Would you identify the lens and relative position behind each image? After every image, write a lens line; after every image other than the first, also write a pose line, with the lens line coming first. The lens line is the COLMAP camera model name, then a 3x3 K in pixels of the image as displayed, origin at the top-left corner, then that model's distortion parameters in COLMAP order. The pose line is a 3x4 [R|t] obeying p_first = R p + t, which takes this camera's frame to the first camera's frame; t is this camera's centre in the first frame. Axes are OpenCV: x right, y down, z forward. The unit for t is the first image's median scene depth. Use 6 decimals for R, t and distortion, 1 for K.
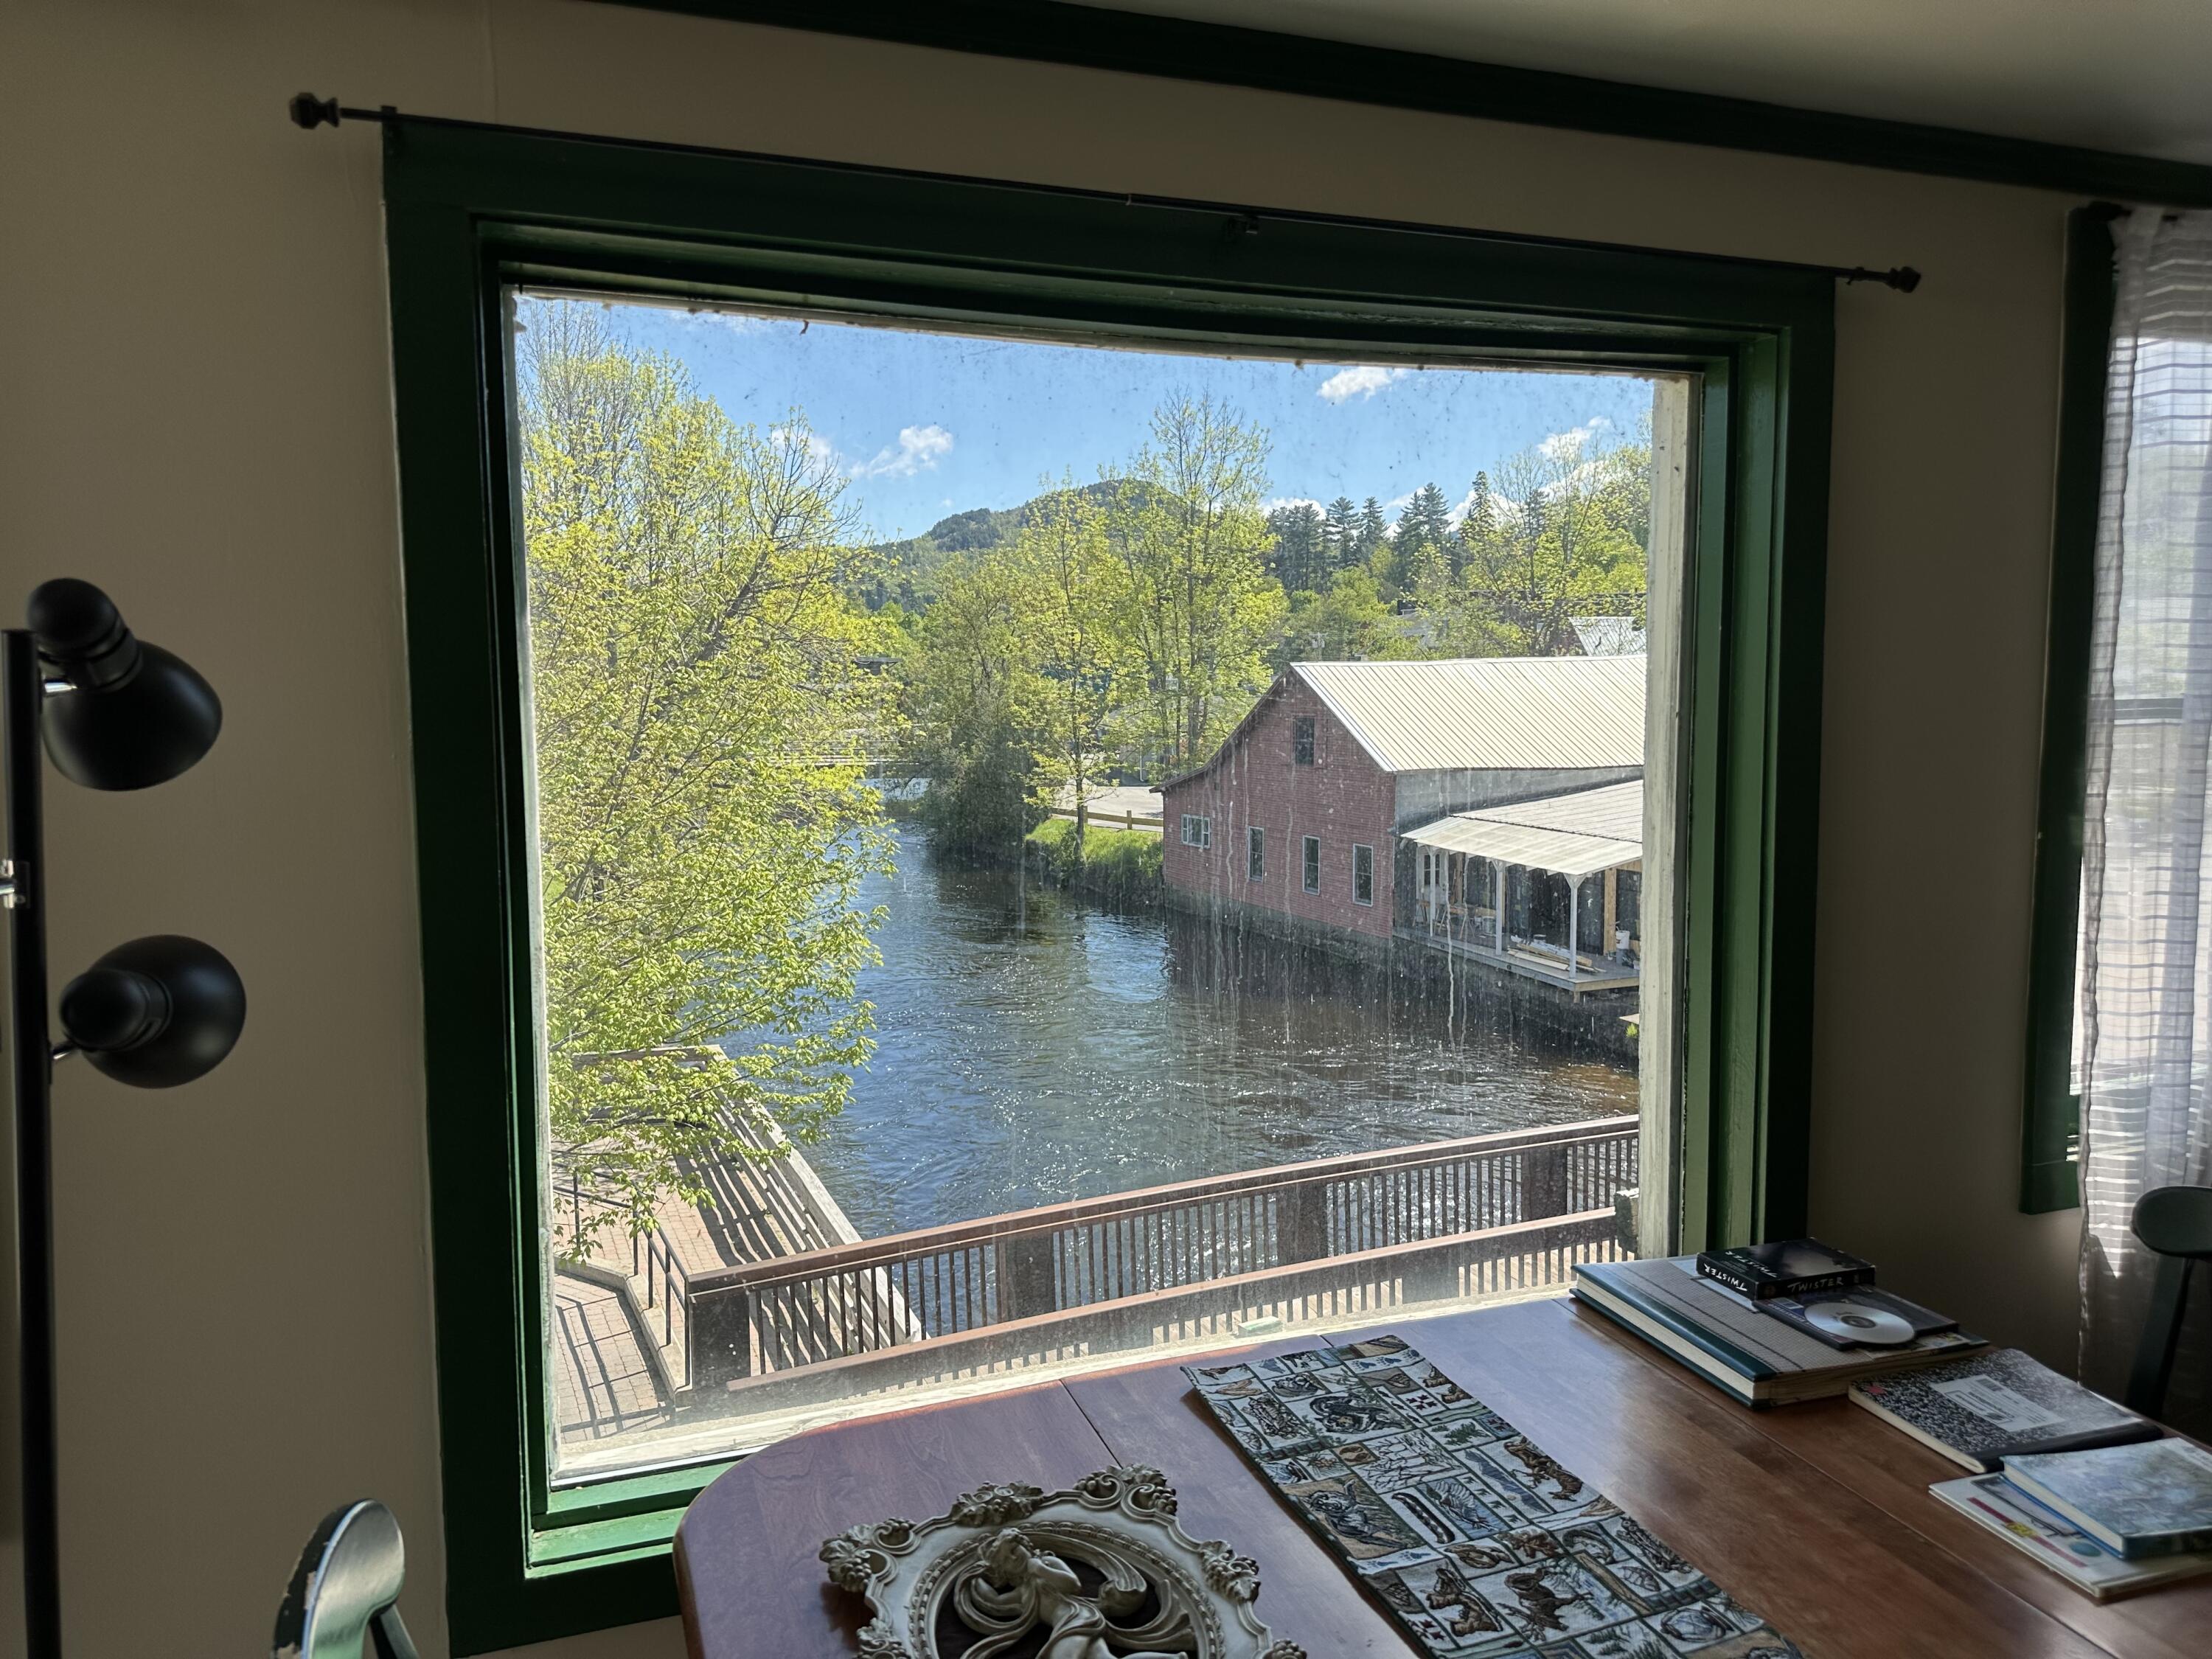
lens RADIAL K [[1586.8, 0, 1097.0], [0, 1586.8, 825.7], [0, 0, 1]] dist [0.054622, -0.071038]
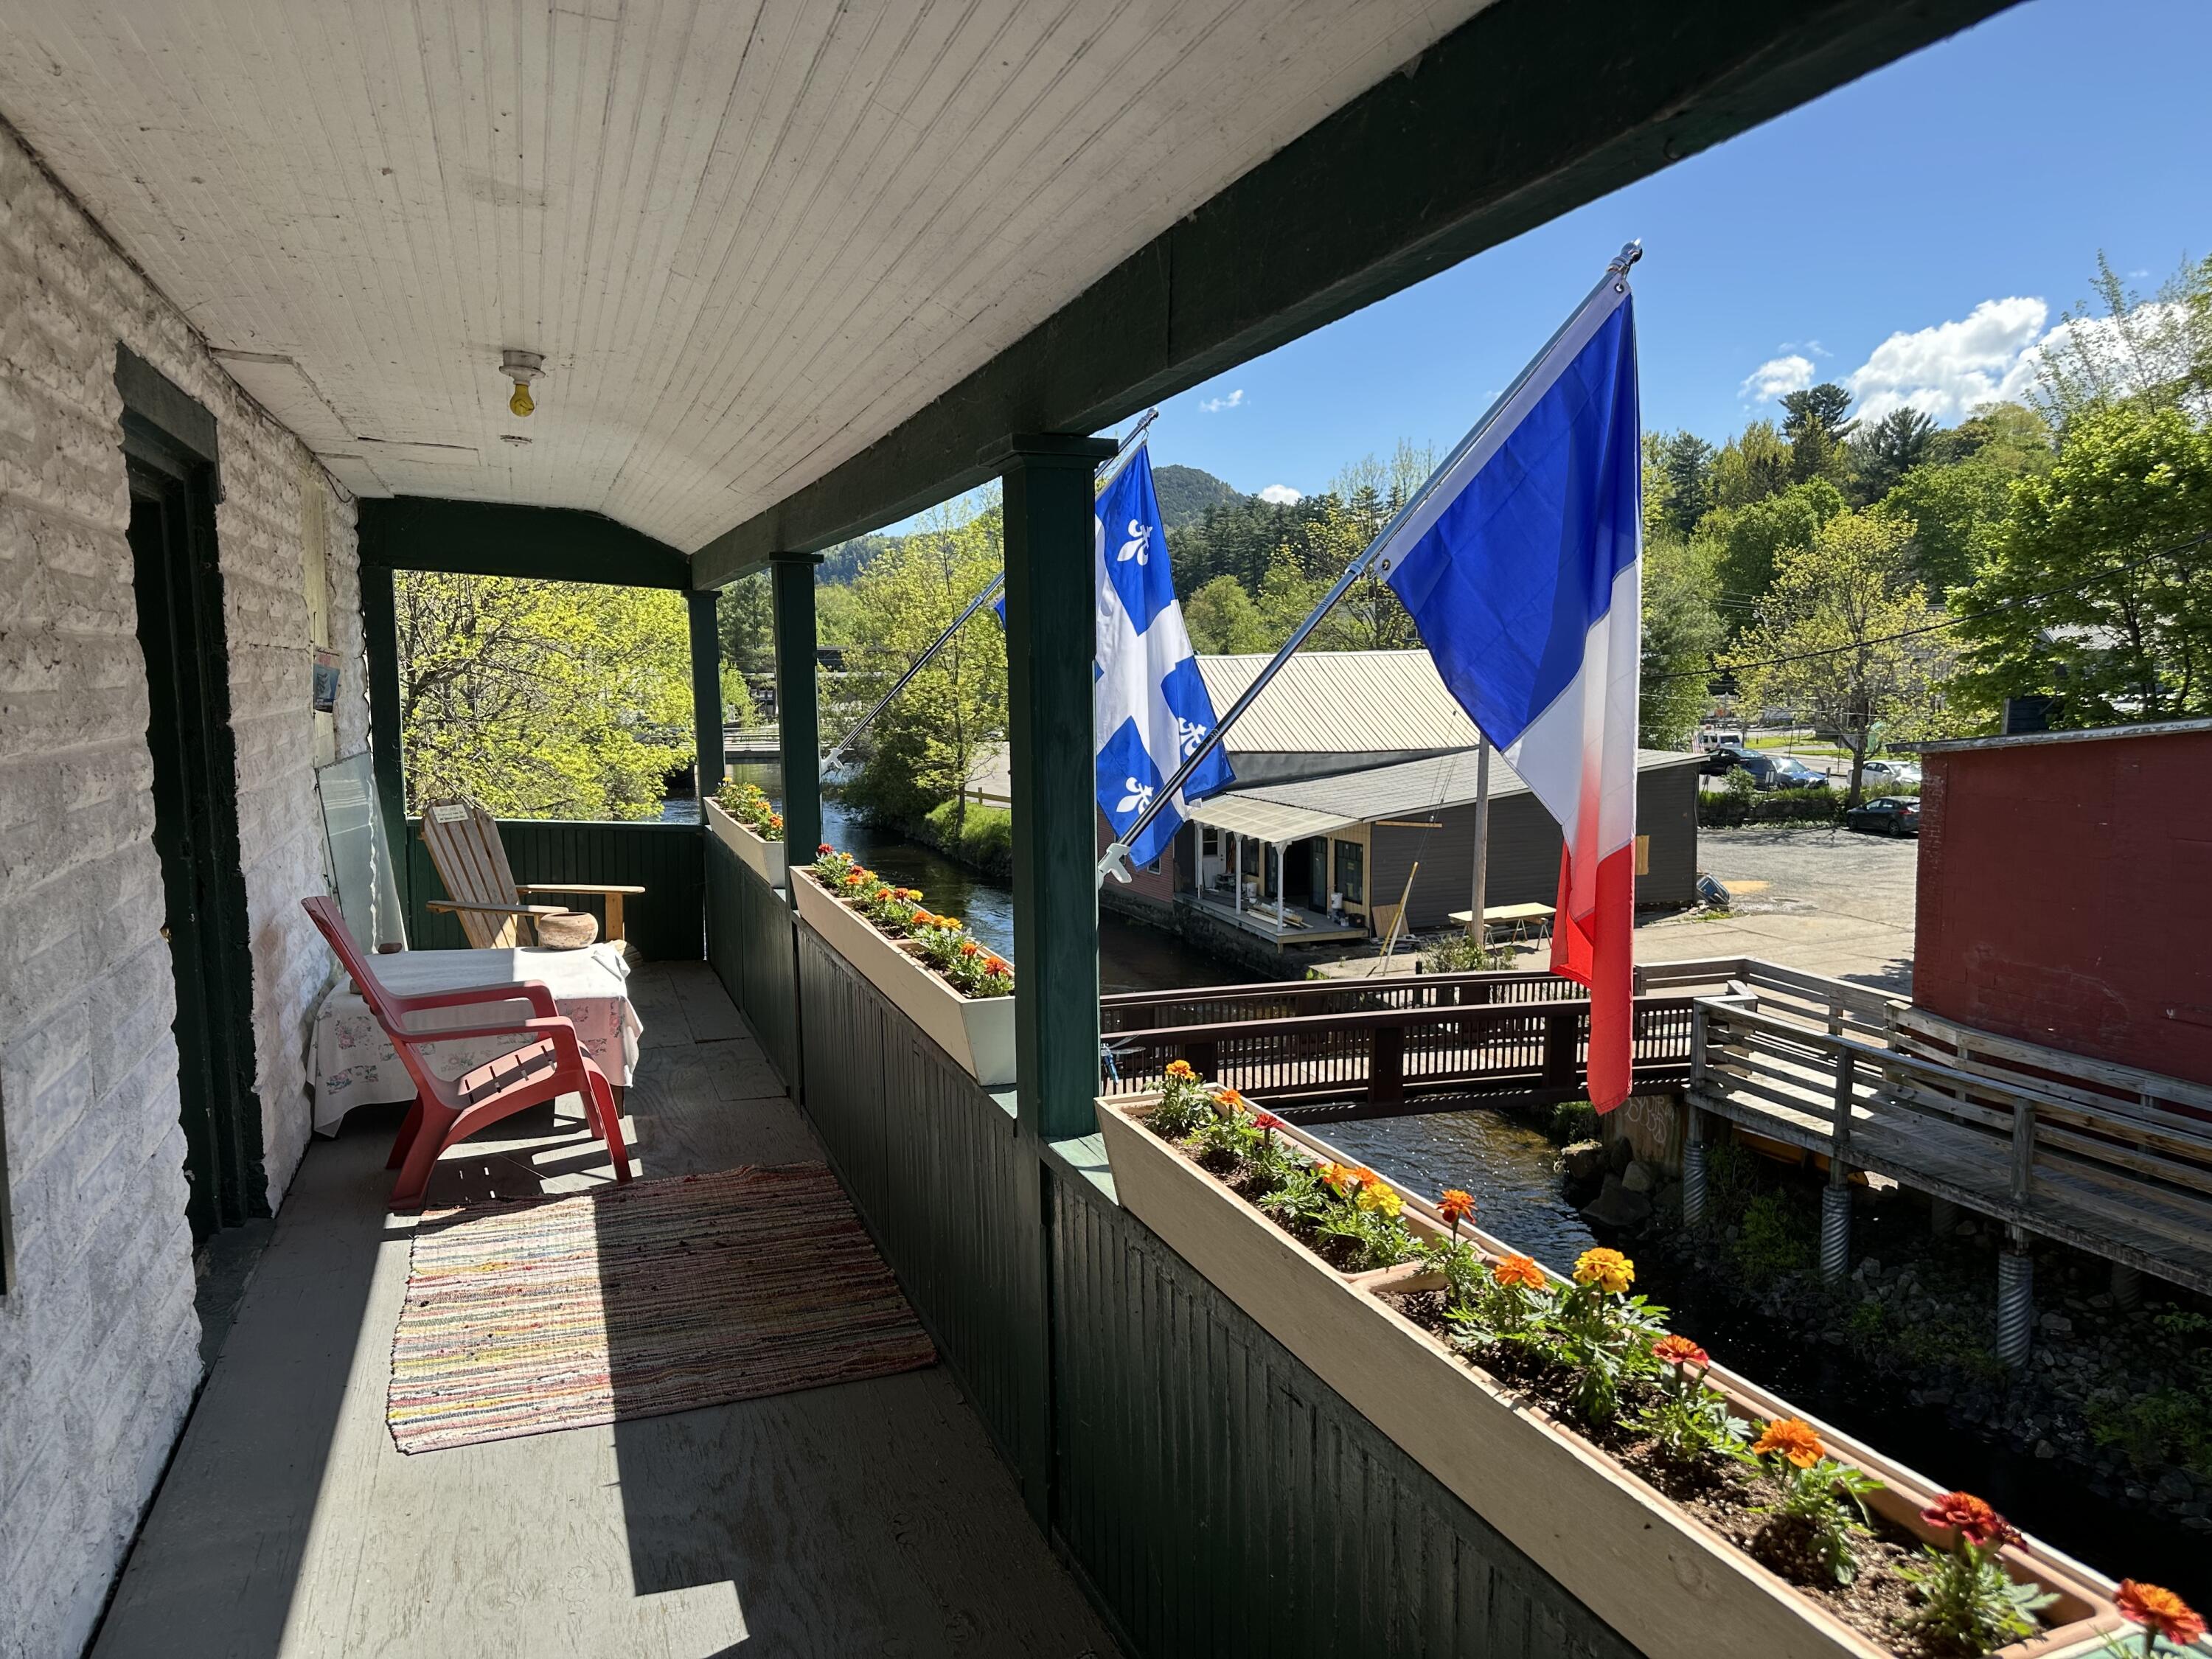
lens RADIAL K [[1584.2, 0, 1096.0], [0, 1584.2, 830.5], [0, 0, 1]] dist [0.066999, -0.094004]
pose [[0.999850, 0.003110, -0.017035, 0.146641], [-0.002919, 0.999933, 0.011226, 0.007331], [0.017068, -0.011174, 0.999792, -0.117797]]
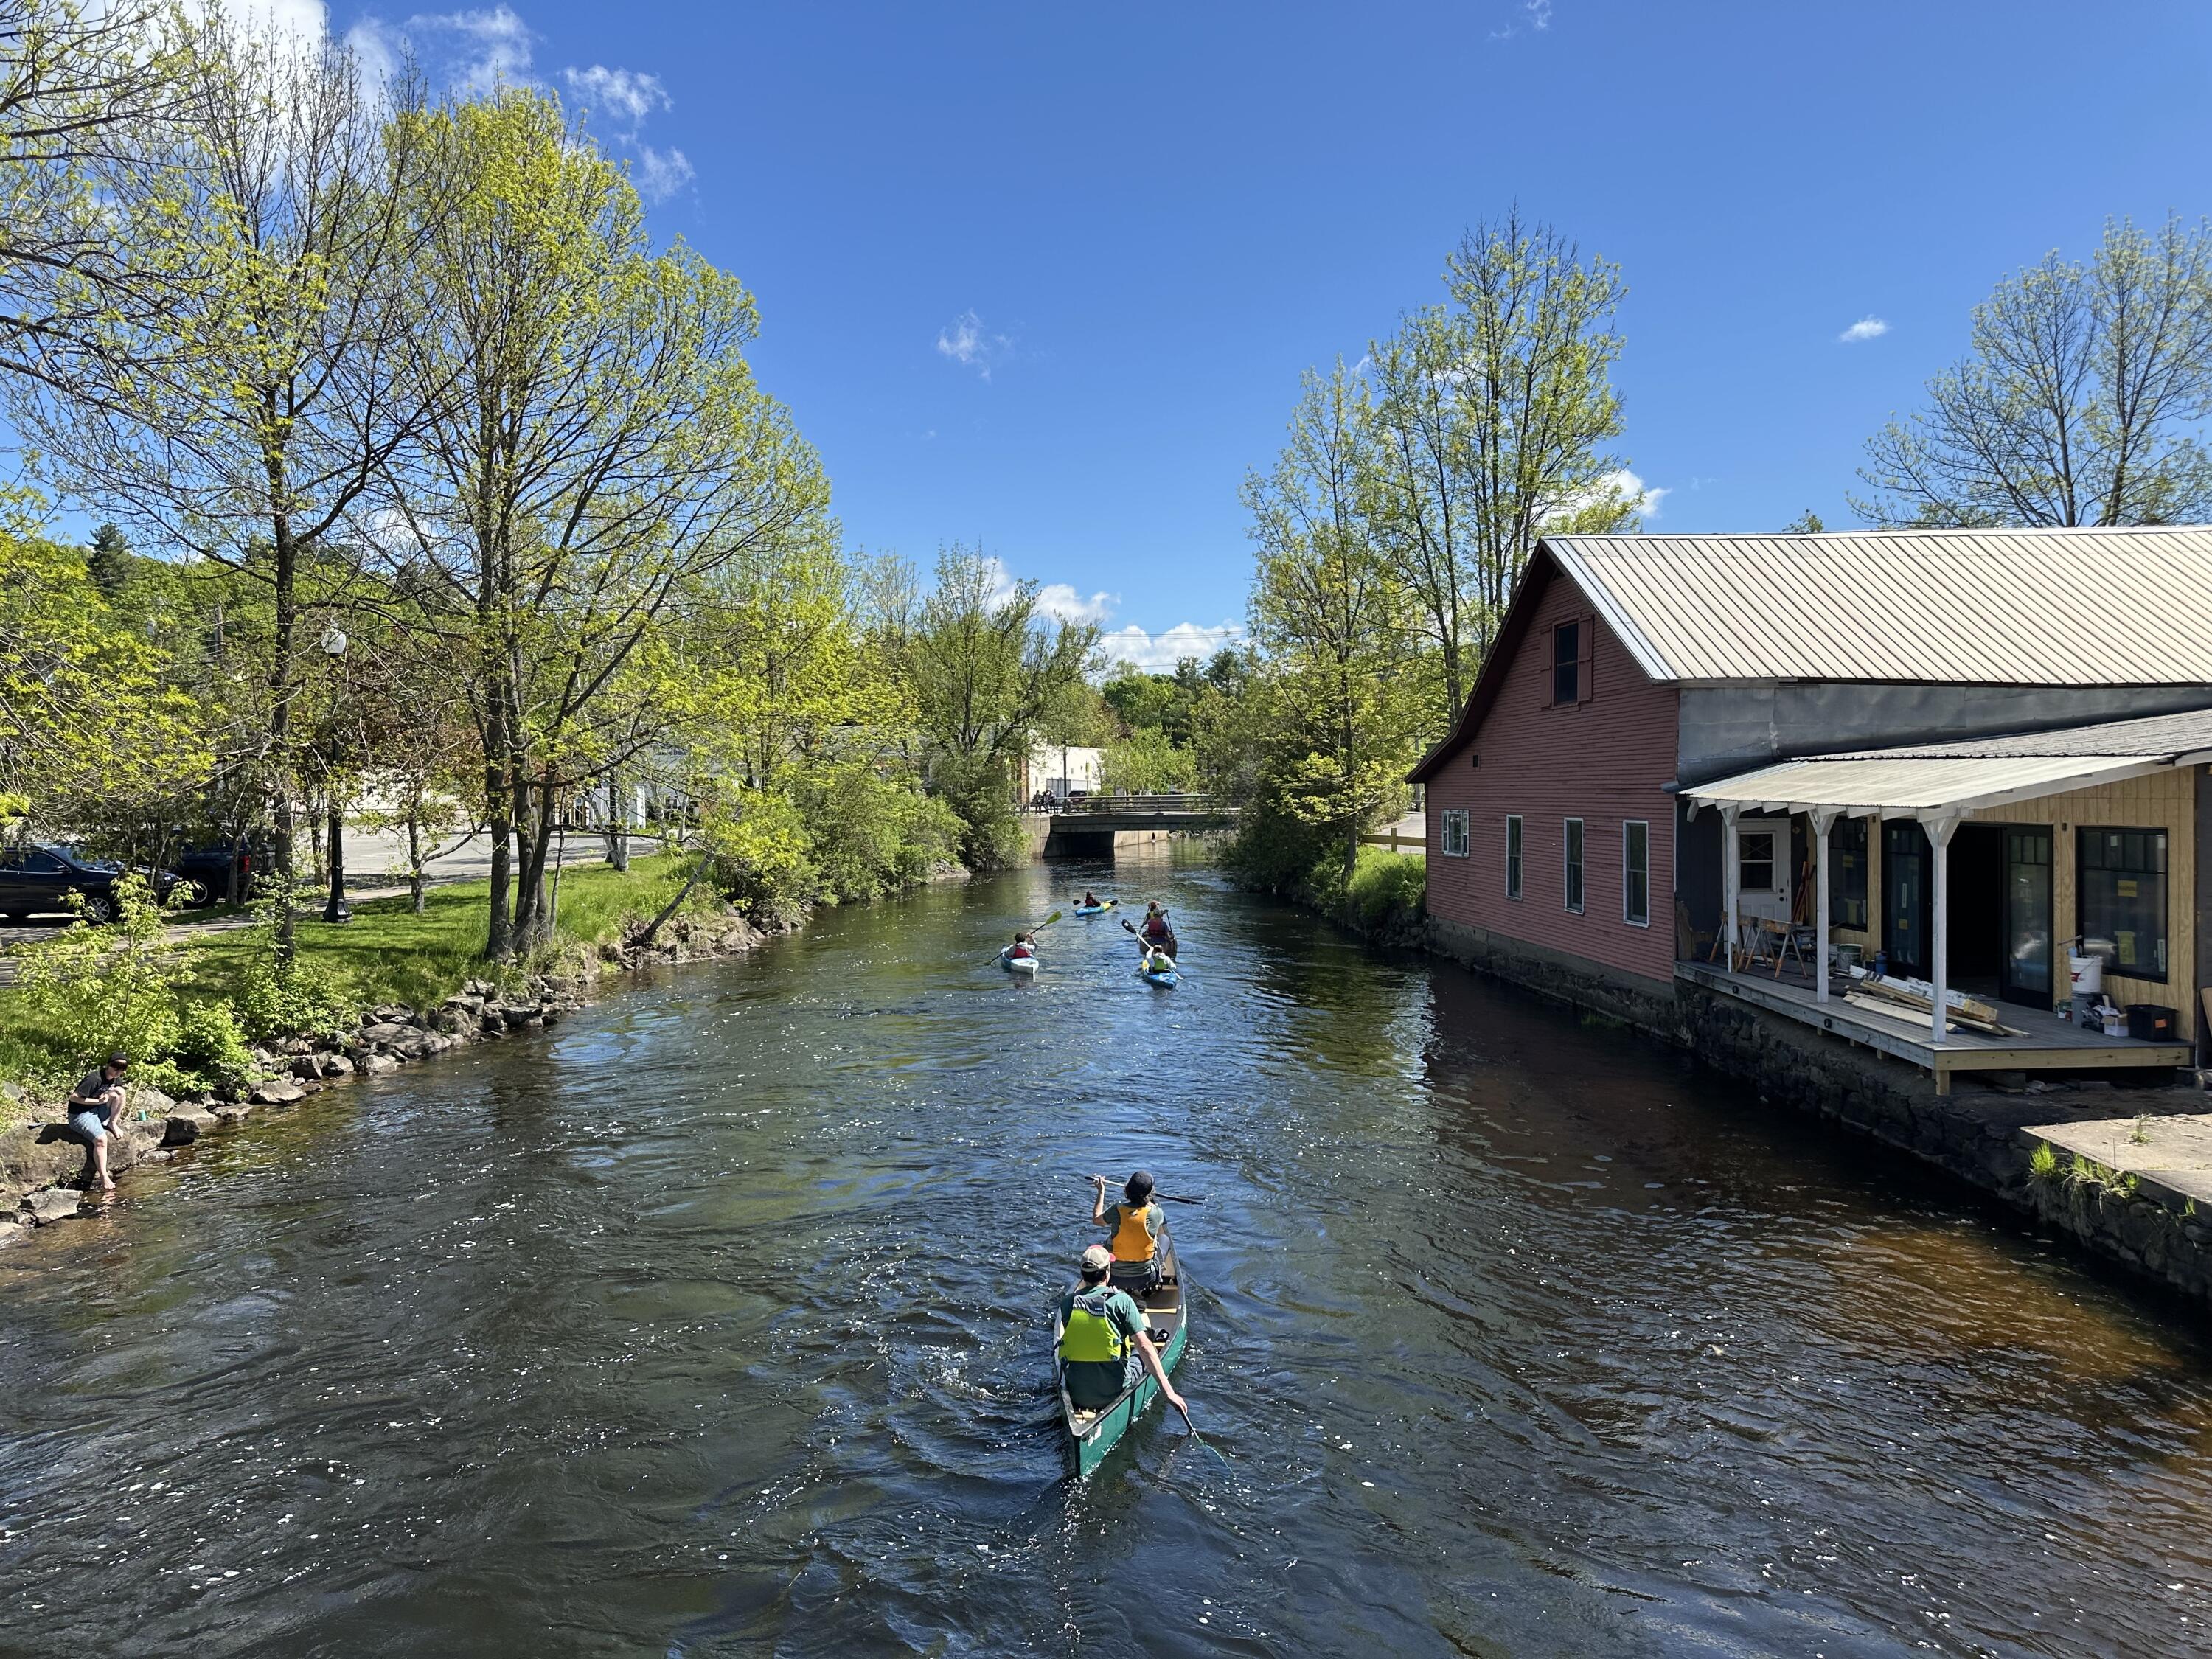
lens RADIAL K [[1657.1, 0, 1025.5], [0, 1657.1, 798.0], [0, 0, 1]] dist [0.004252, -0.037532]
pose [[0.933605, 0.005355, -0.358264, 0.176793], [-0.032036, 0.997131, -0.068580, 0.052491], [0.356869, 0.075504, 0.931098, 0.364000]]
